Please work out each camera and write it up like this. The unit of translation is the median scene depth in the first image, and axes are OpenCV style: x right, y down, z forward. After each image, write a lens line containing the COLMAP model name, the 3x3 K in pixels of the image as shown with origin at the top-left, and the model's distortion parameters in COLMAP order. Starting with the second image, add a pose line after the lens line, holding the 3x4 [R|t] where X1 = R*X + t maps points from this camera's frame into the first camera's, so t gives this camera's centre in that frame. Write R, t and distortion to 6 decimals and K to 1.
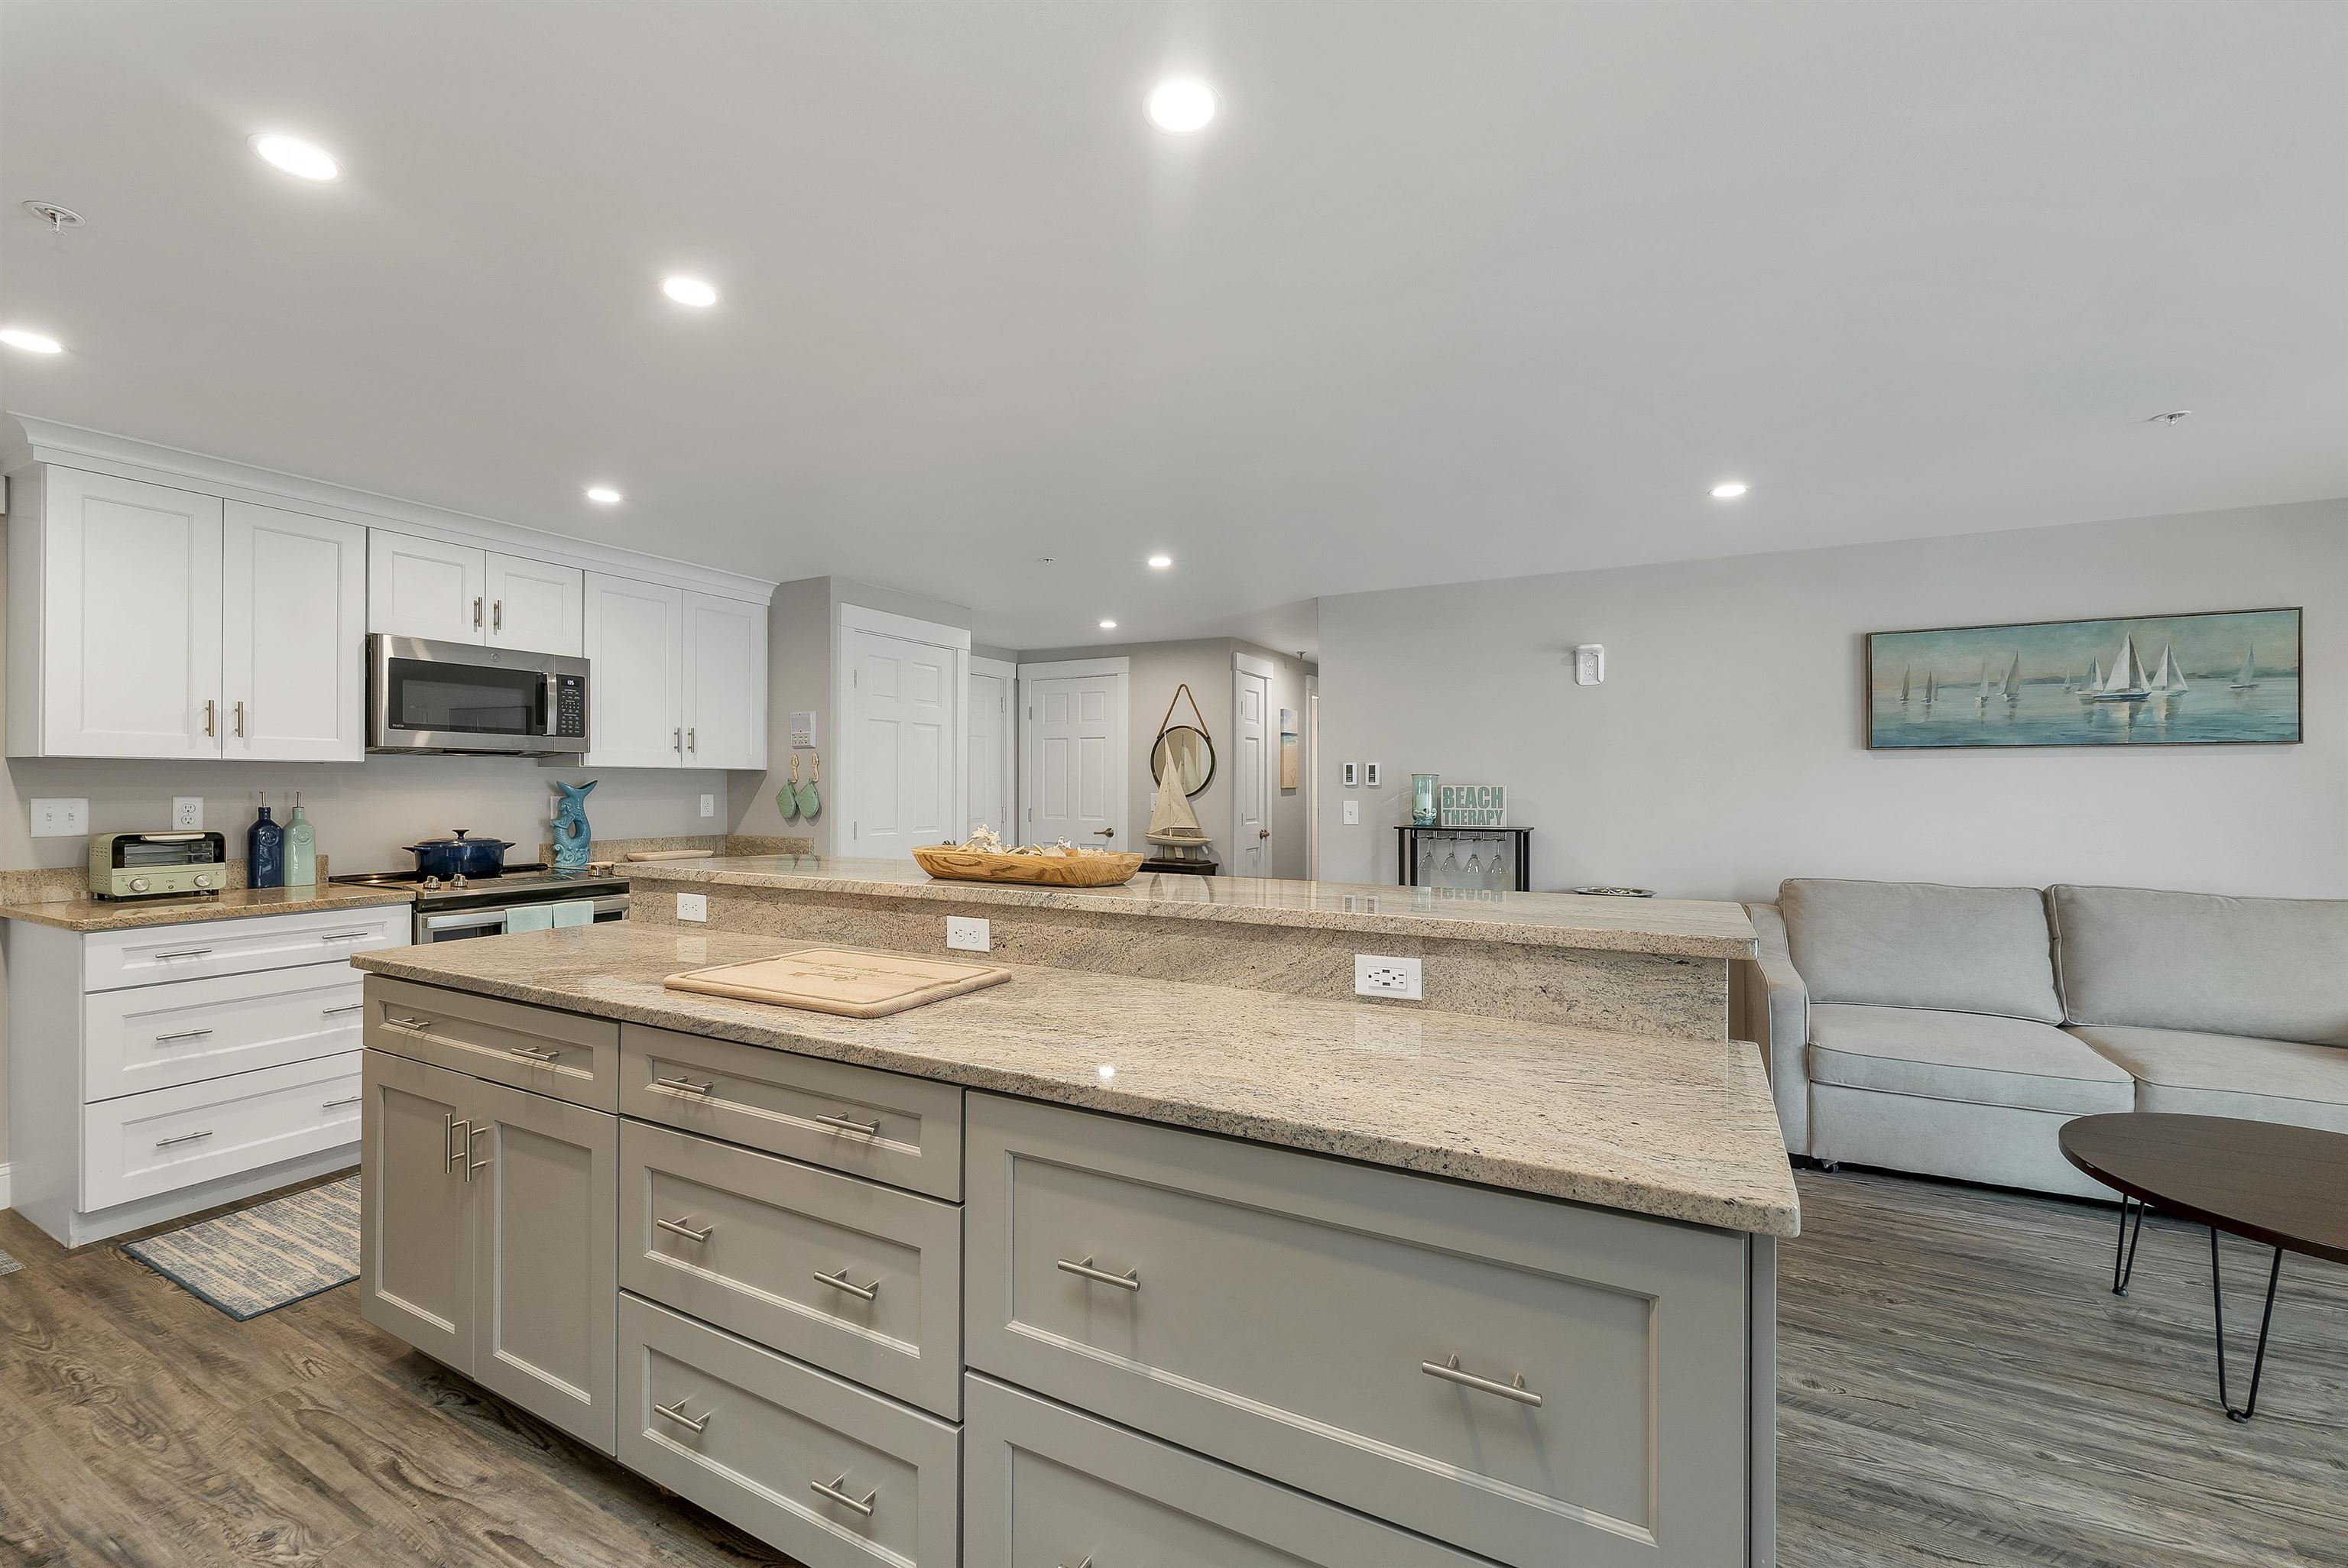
lens RADIAL K [[983.7, 0, 1161.0], [0, 983.7, 788.3], [0, 0, 1]] dist [0.004225, -0.000118]
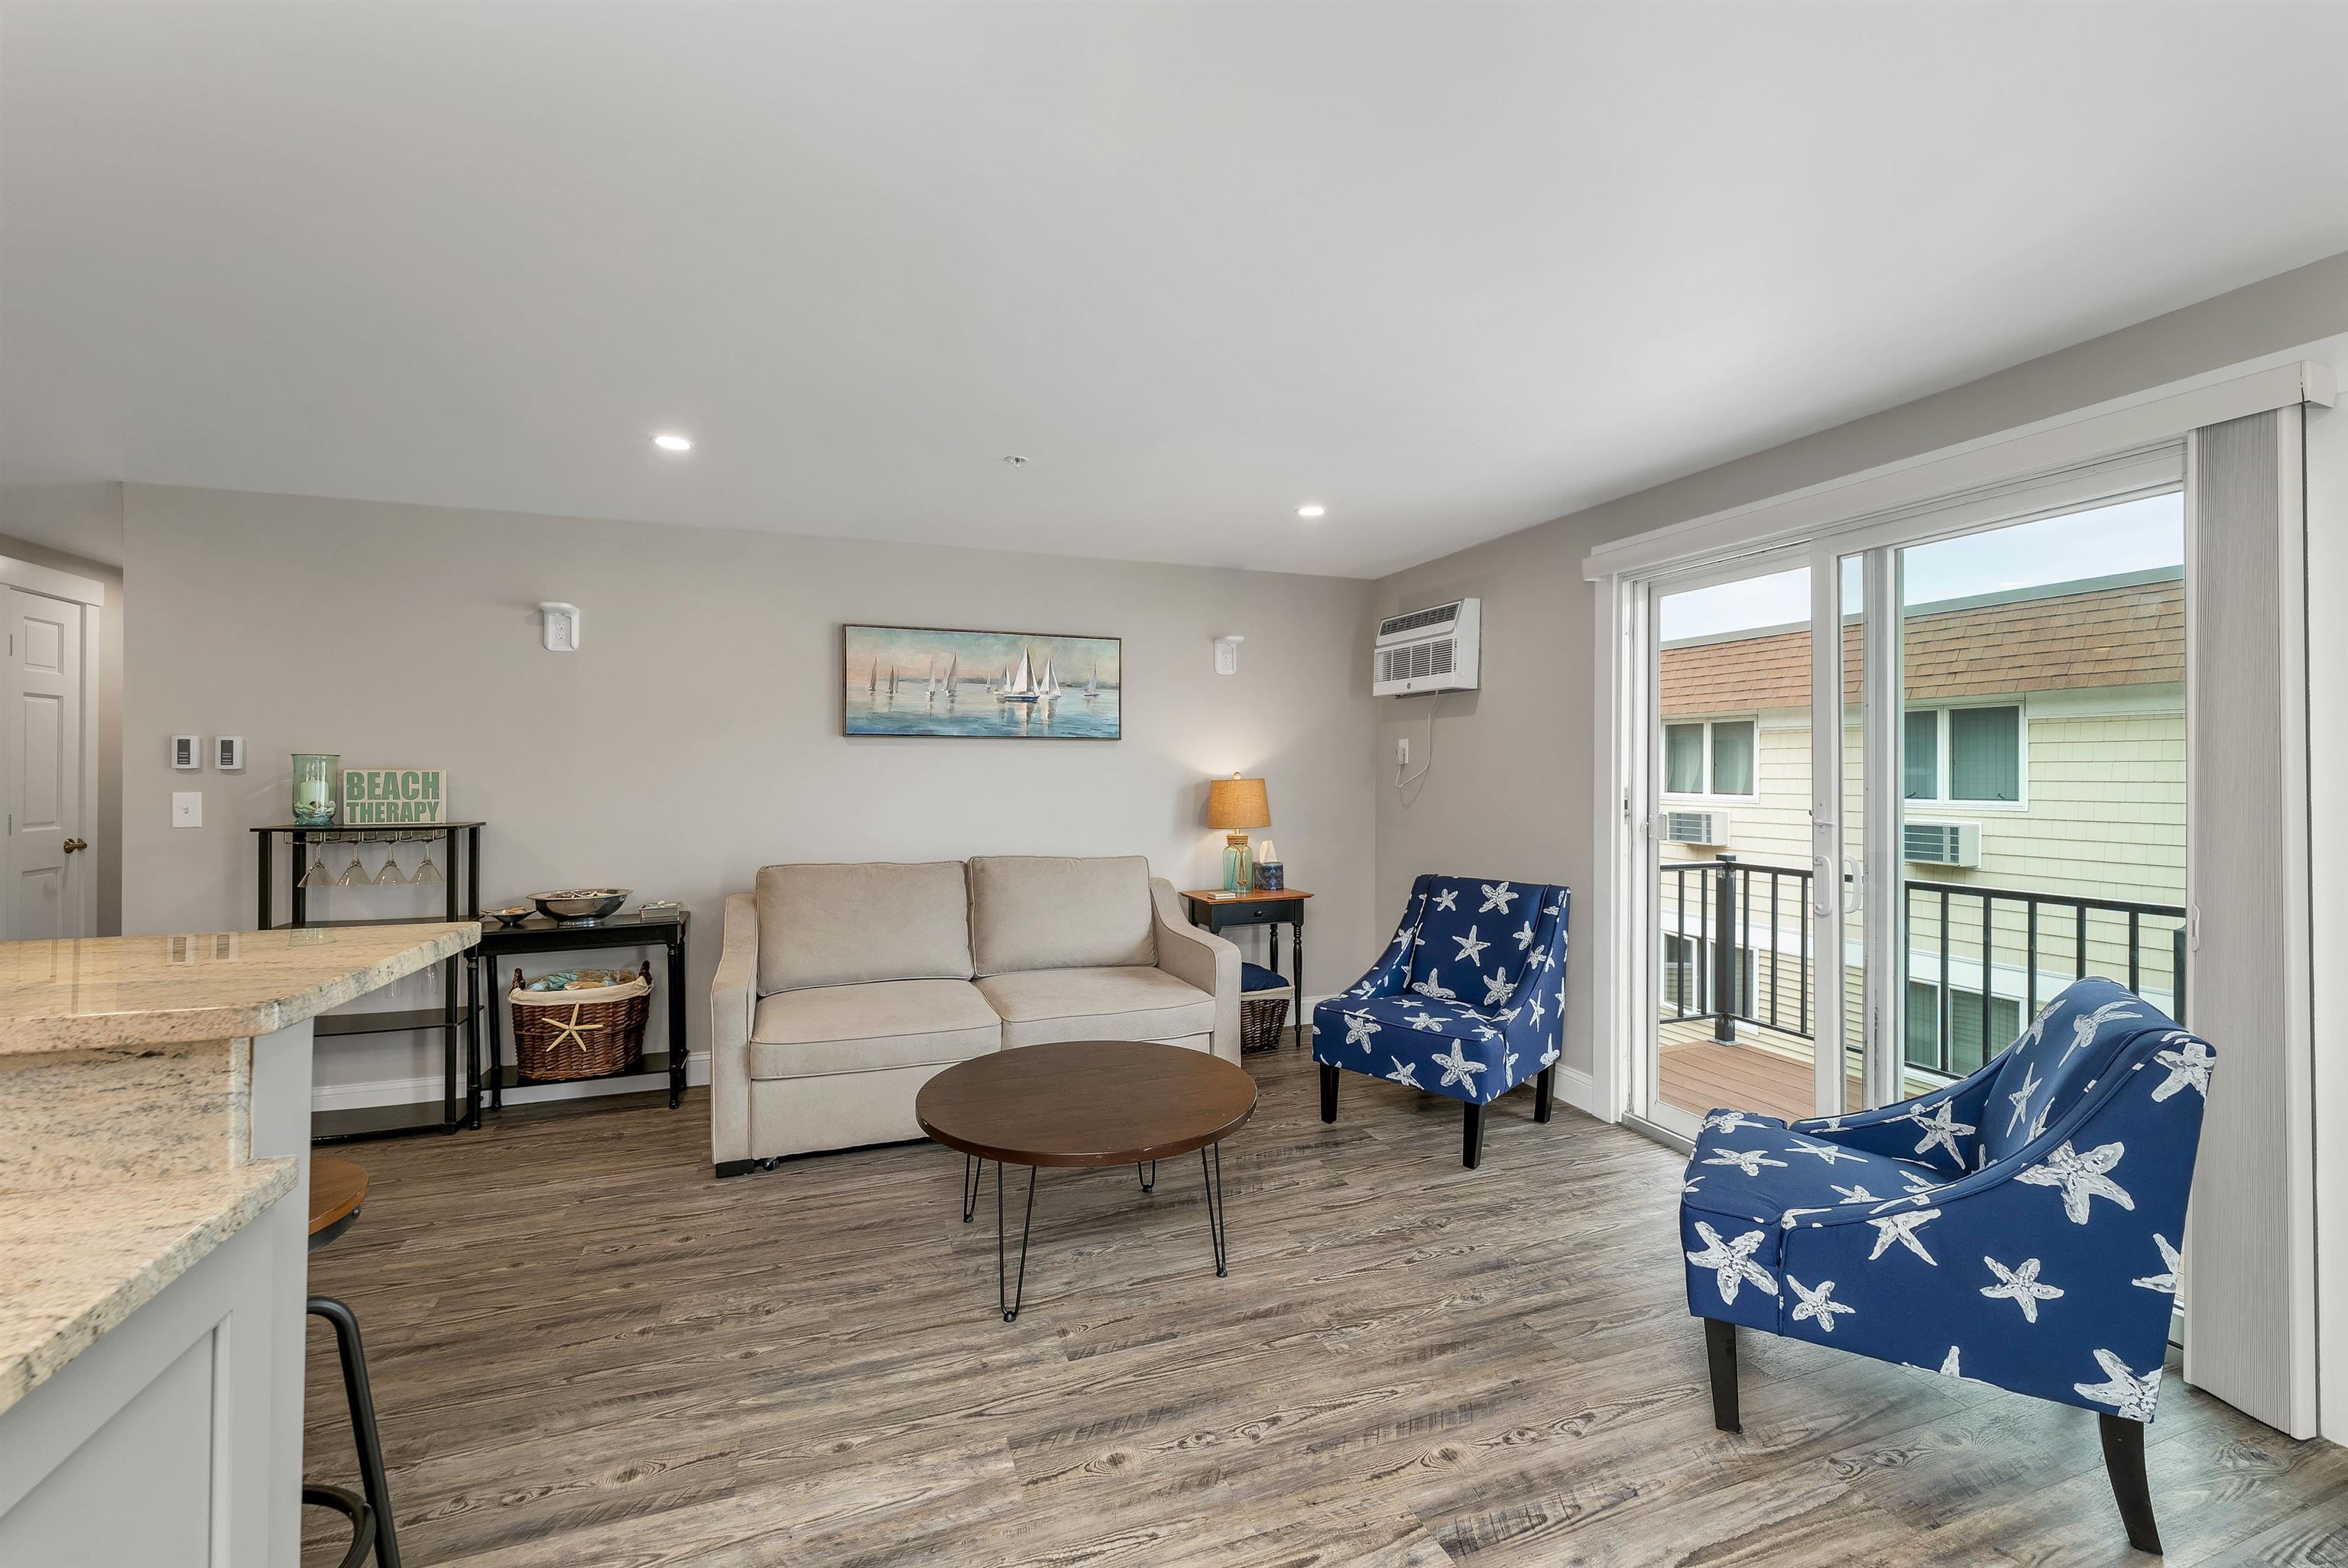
lens RADIAL K [[983.7, 0, 1181.0], [0, 983.7, 779.3], [0, 0, 1]] dist [0.004225, -0.000118]
pose [[0.668149, -0.003589, 0.744019, 0.215131], [0.000457, 0.999990, 0.004413, 0.001758], [-0.744028, -0.002609, 0.668144, 0.050509]]
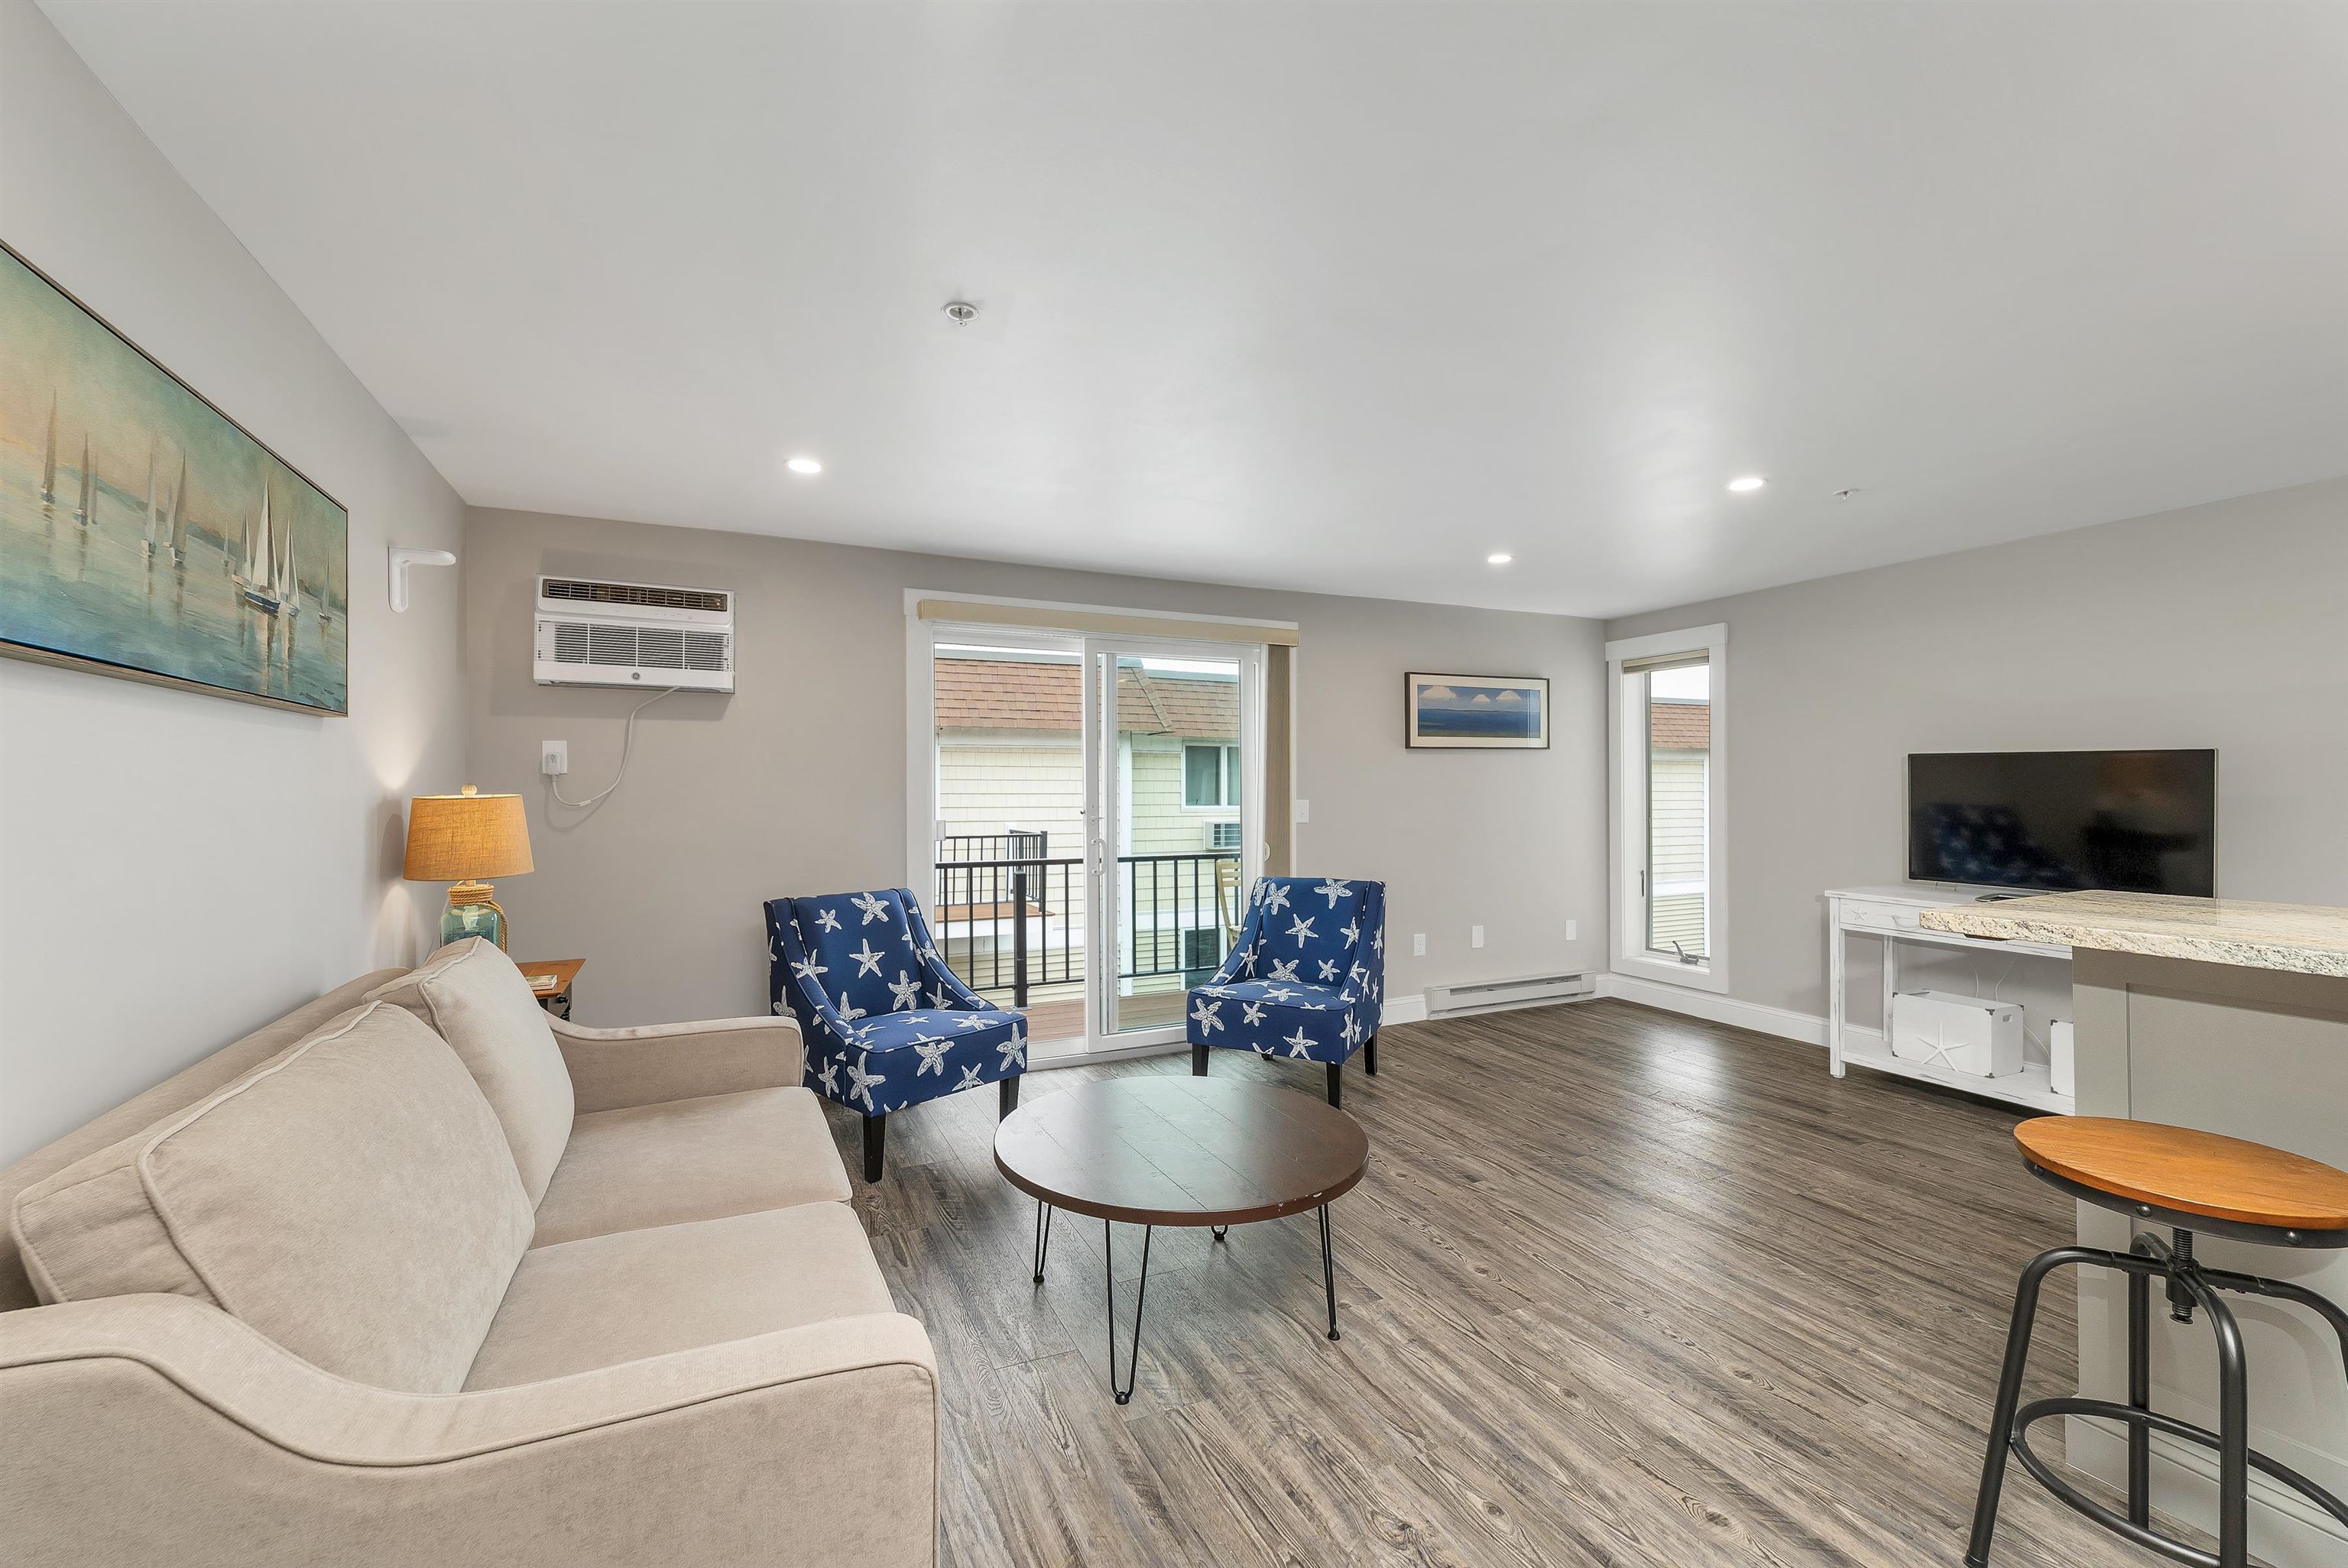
lens RADIAL K [[983.7, 0, 1154.1], [0, 983.7, 780.0], [0, 0, 1]] dist [0.004225, -0.000118]
pose [[-0.793804, 0.009512, 0.608100, 0.326709], [0.005311, 0.999948, -0.008710, 0.004887], [-0.608151, -0.003684, -0.793813, 1.183614]]
